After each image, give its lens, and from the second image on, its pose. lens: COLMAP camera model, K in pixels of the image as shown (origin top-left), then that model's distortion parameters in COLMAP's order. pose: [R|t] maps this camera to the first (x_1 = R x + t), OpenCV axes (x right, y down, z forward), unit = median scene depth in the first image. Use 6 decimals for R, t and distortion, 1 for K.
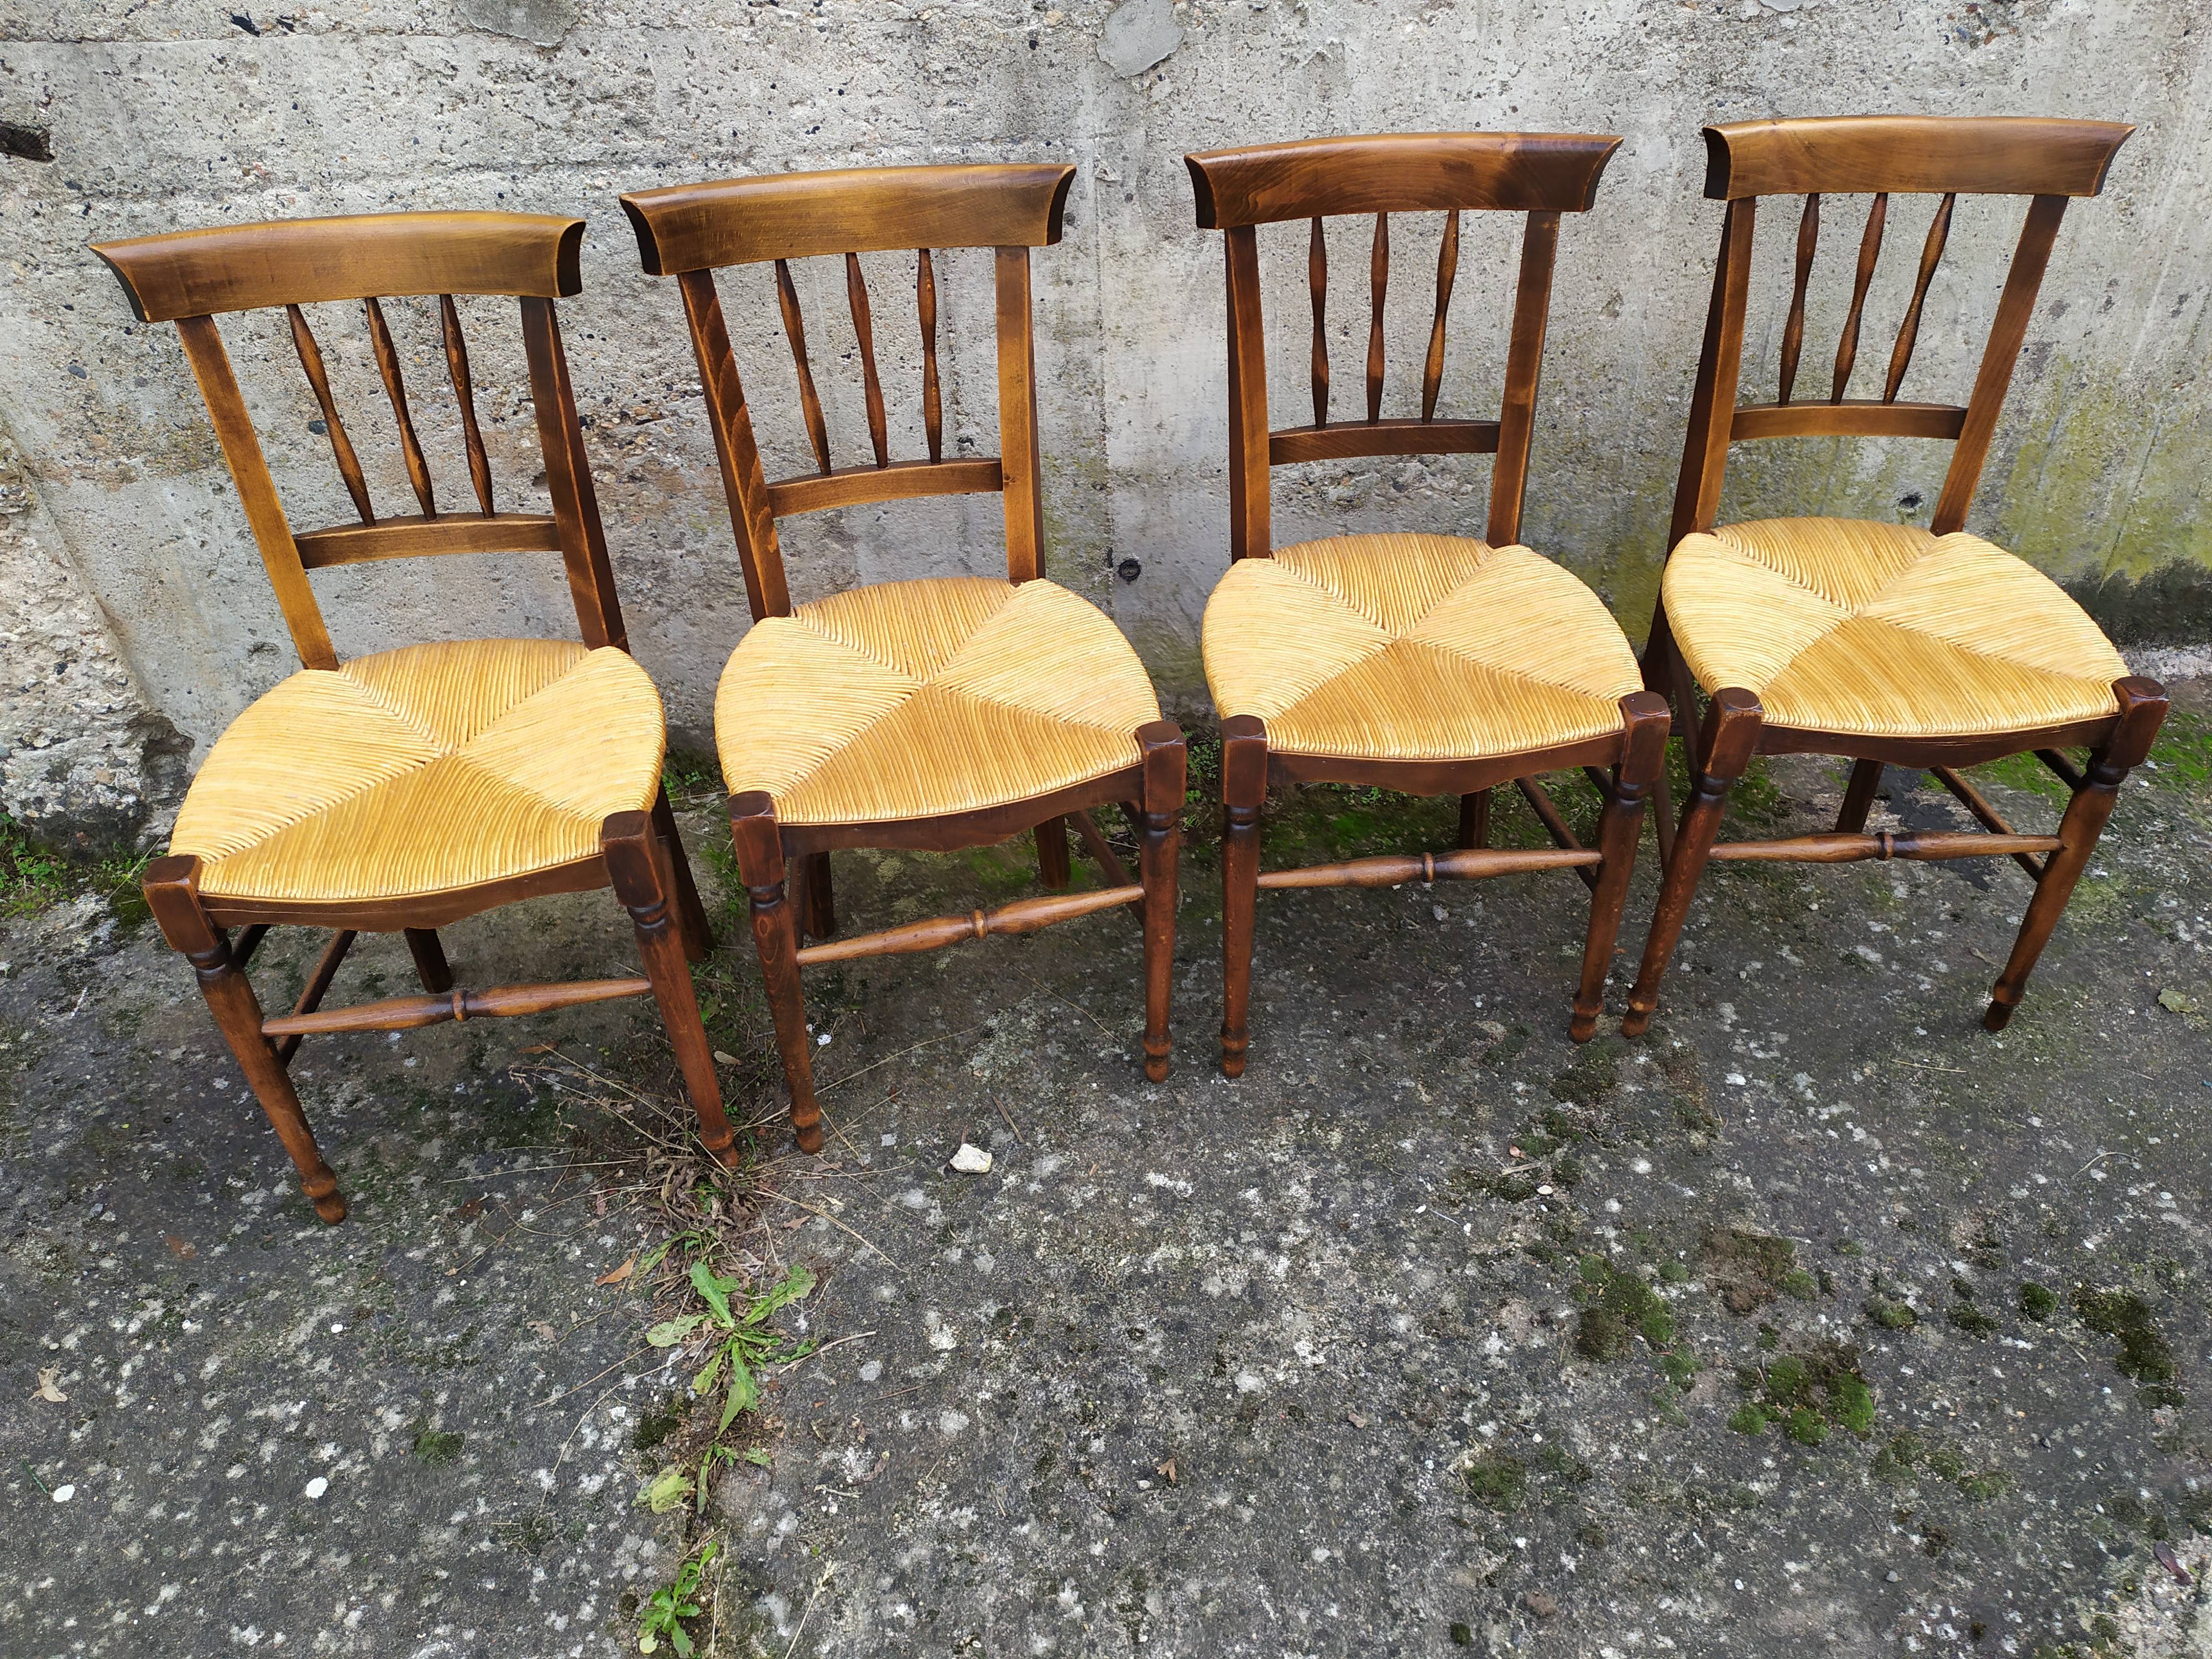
lens RADIAL K [[1692.7, 0, 1094.5], [0, 1692.7, 811.9], [0, 0, 1]] dist [0.038432, -0.035955]
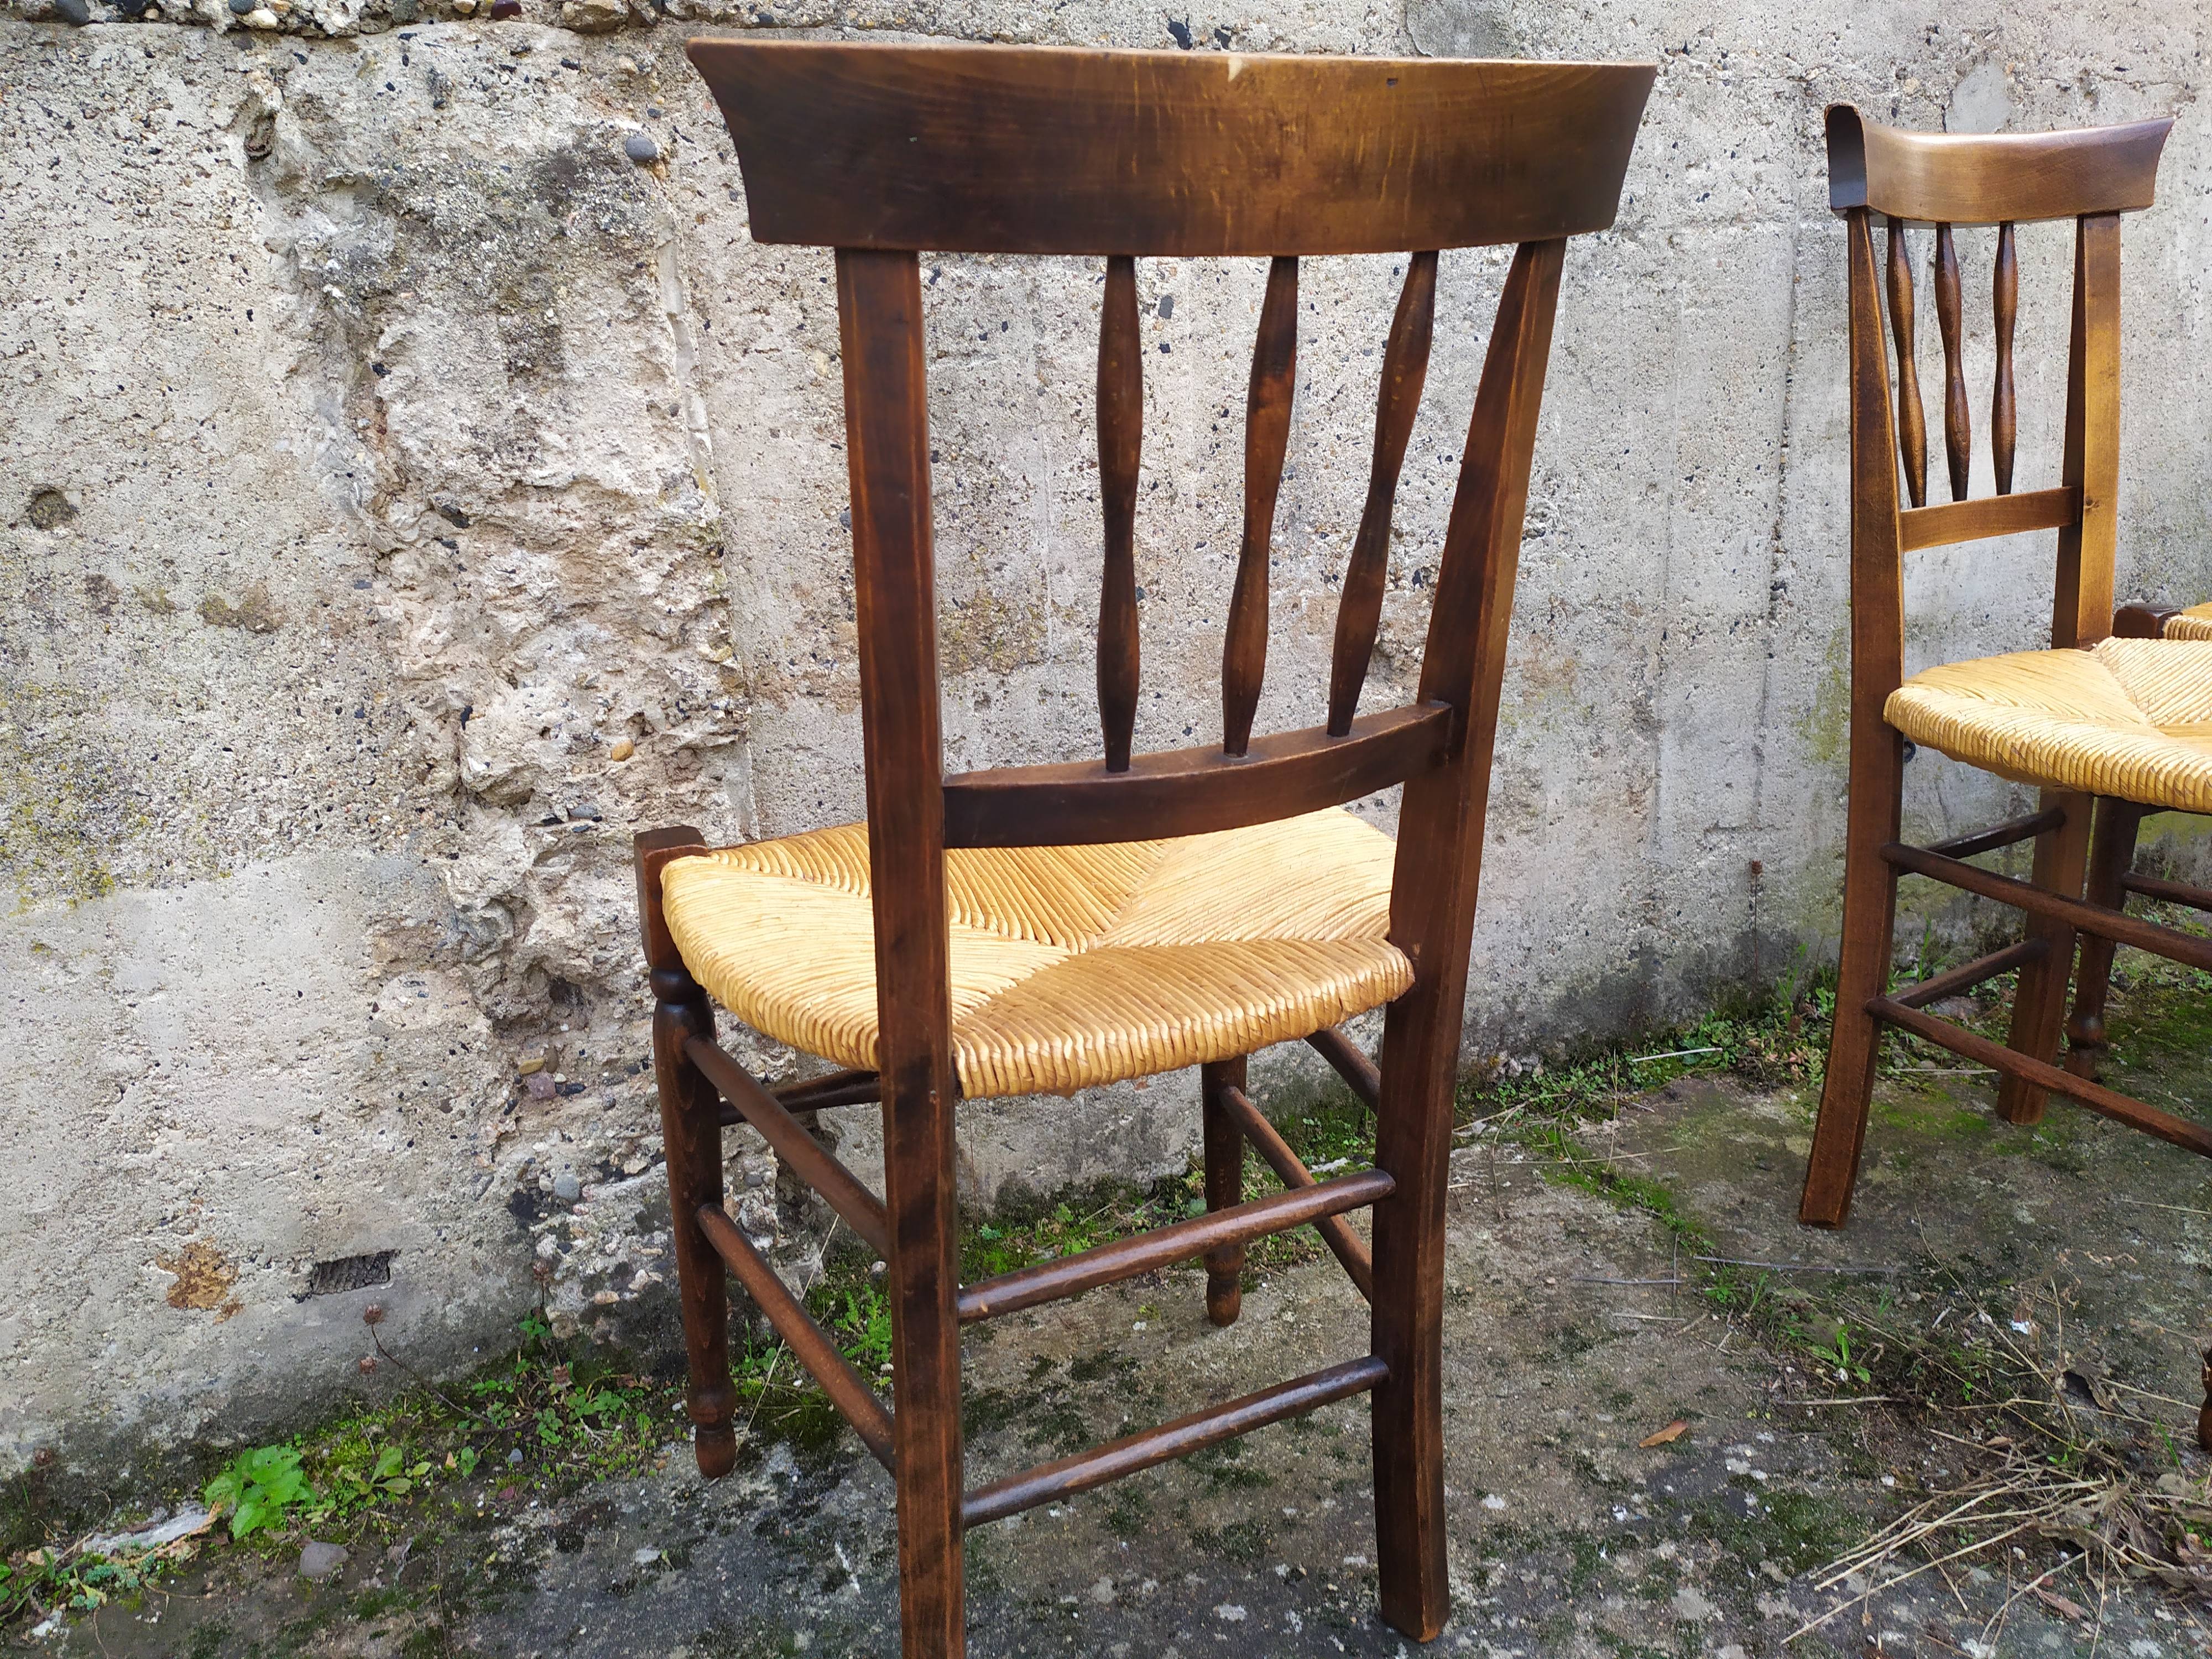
lens RADIAL K [[1647.7, 0, 1069.6], [0, 1647.7, 823.8], [0, 0, 1]] dist [0.058462, -0.044064]
pose [[0.948546, -0.115162, 0.294956, -0.769980], [0.223315, 0.903700, -0.365318, 0.125115], [-0.224481, 0.412389, 0.882918, 0.467386]]
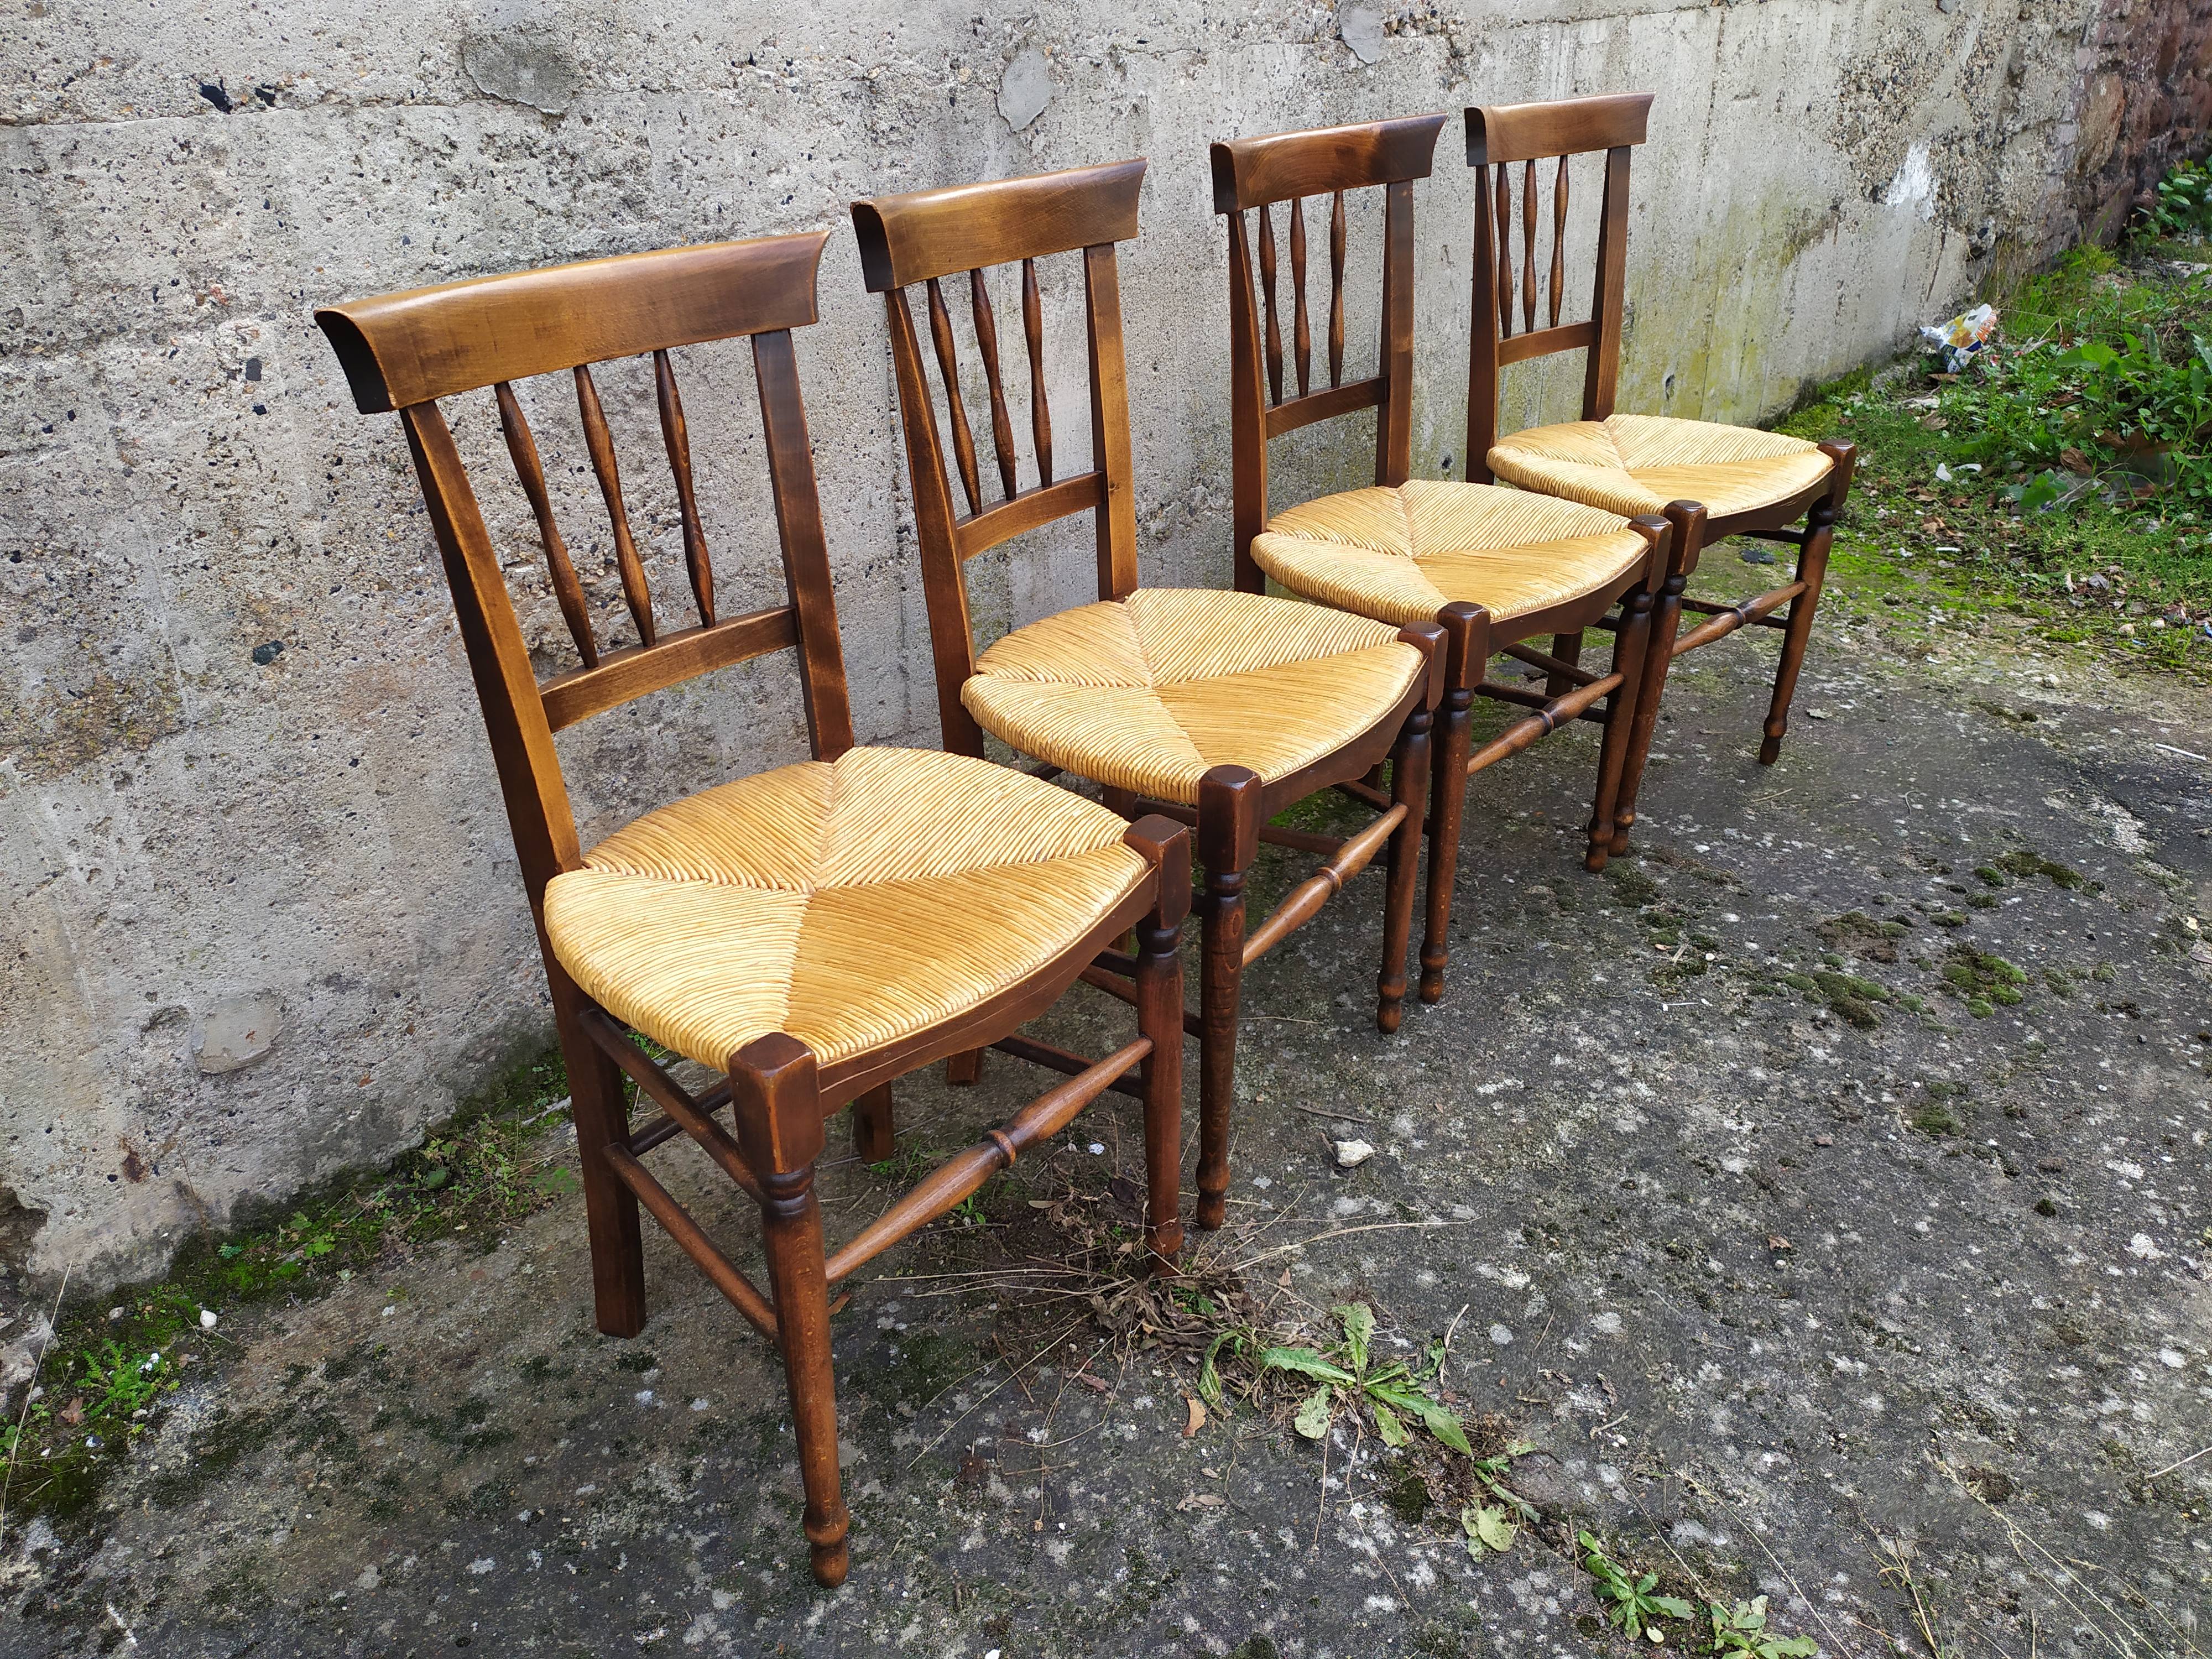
lens RADIAL K [[1692.7, 0, 1054.6], [0, 1692.7, 842.4], [0, 0, 1]] dist [0.038432, -0.035955]
pose [[0.748176, -0.301808, 0.590885, -0.728744], [0.413150, 0.908752, -0.058963, 0.036211], [-0.519172, 0.288239, 0.804598, 0.280298]]
